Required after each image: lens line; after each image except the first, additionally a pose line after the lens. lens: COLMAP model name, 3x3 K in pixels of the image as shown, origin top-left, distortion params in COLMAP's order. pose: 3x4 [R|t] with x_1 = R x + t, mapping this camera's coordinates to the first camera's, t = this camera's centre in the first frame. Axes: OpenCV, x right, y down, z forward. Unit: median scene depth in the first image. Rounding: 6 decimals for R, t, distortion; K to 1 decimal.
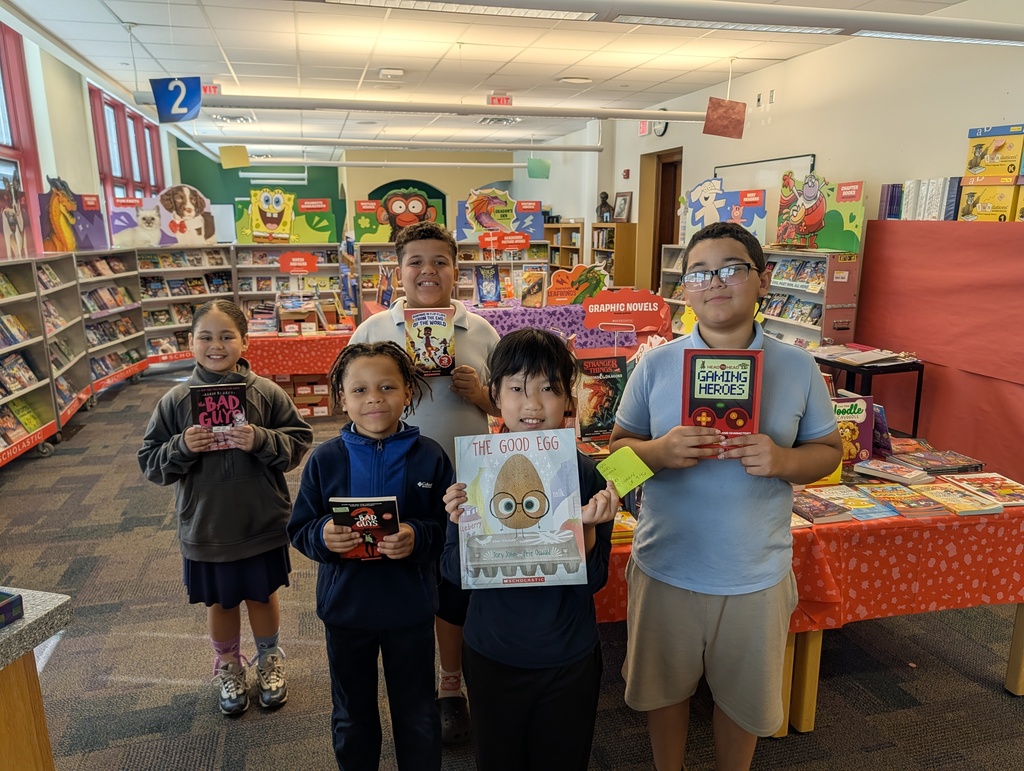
lens RADIAL K [[730.3, 0, 511.6], [0, 730.3, 394.7], [0, 0, 1]] dist [-0.002312, -0.006525]
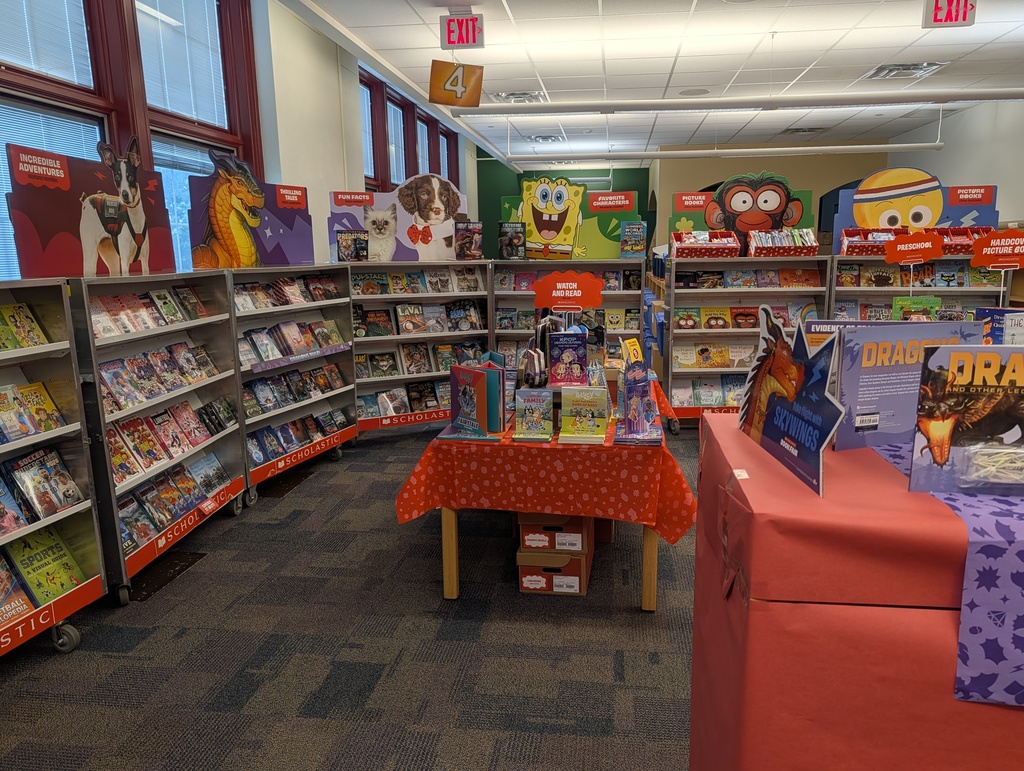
lens RADIAL K [[736.9, 0, 531.4], [0, 736.9, 394.7], [0, 0, 1]] dist [0.017289, -0.003454]
pose [[0.929627, 0.066084, -0.362529, -0.118933], [-0.077056, 0.996900, -0.015871, -0.097184], [0.360357, 0.042689, 0.931837, 0.506885]]
